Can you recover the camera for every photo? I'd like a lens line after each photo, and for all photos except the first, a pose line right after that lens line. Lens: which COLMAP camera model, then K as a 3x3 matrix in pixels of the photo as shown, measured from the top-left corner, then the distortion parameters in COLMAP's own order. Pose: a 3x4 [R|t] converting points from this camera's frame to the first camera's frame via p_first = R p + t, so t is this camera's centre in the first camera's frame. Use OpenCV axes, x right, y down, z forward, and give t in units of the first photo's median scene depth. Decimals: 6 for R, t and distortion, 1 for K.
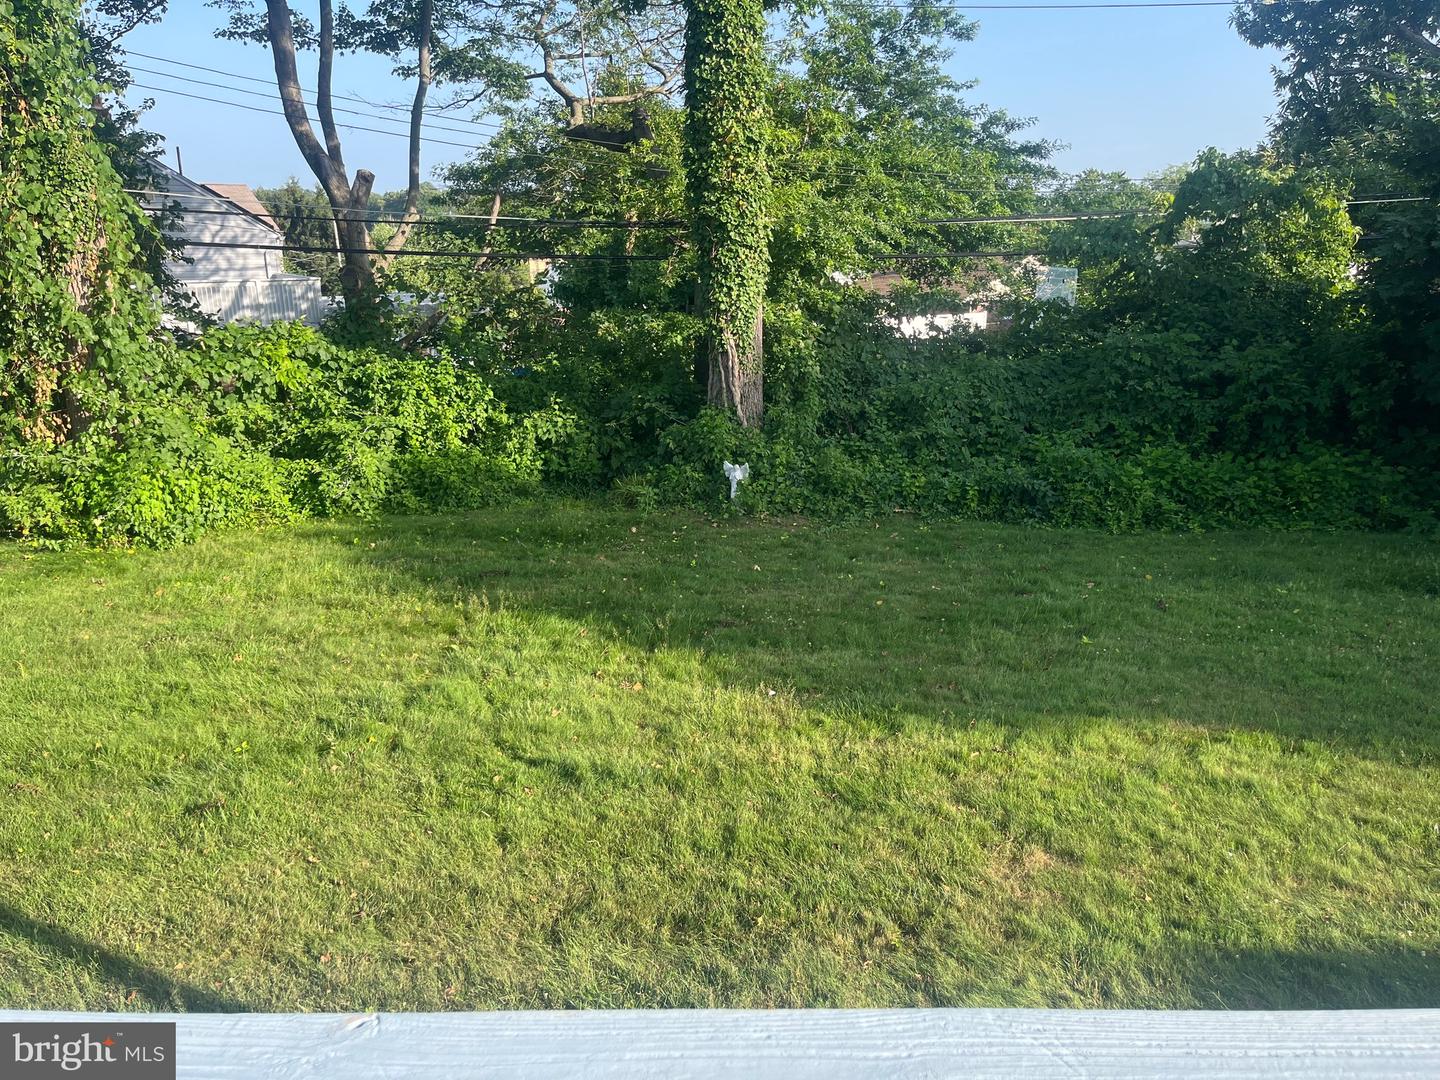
lens RADIAL K [[1094.9, 0, 720.2], [0, 1094.9, 542.3], [0, 0, 1]] dist [-0.002237, -0.005238]
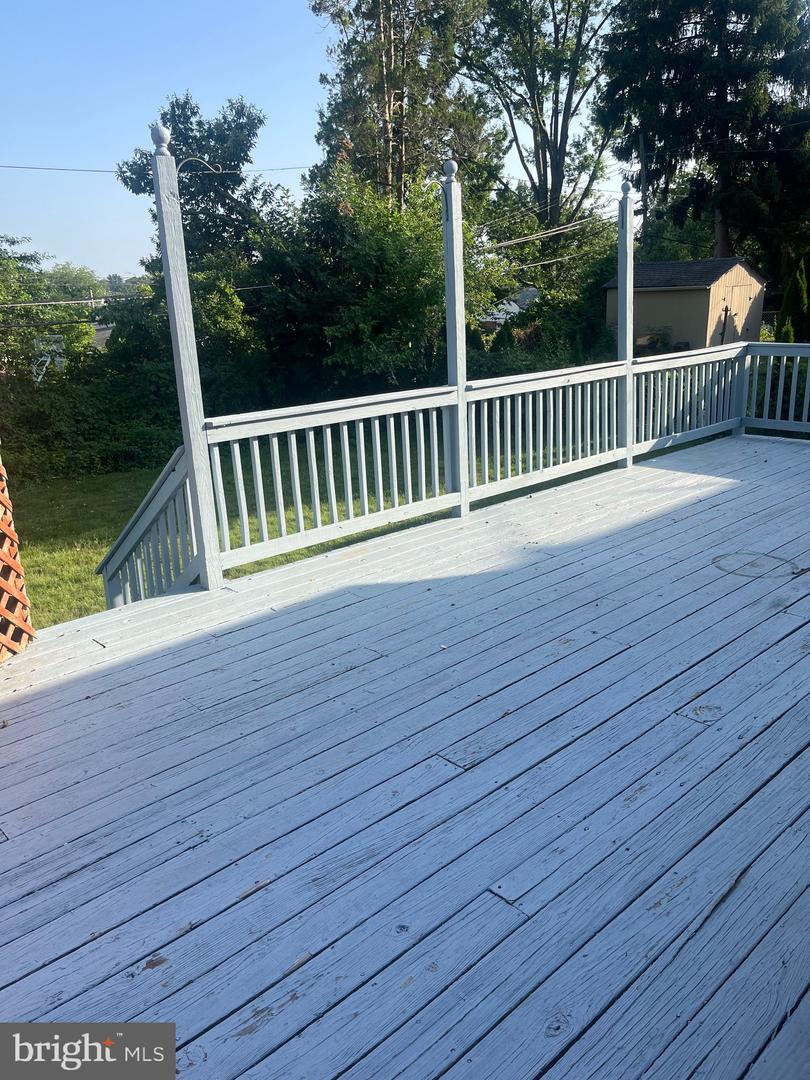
lens RADIAL K [[821.2, 0, 405.5], [0, 821.2, 539.2], [0, 0, 1]] dist [-0.002237, -0.005238]
pose [[0.717016, -0.213152, 0.663667, -0.295888], [0.216660, 0.973090, 0.078454, 0.078106], [-0.662530, 0.087538, 0.743903, -0.272095]]
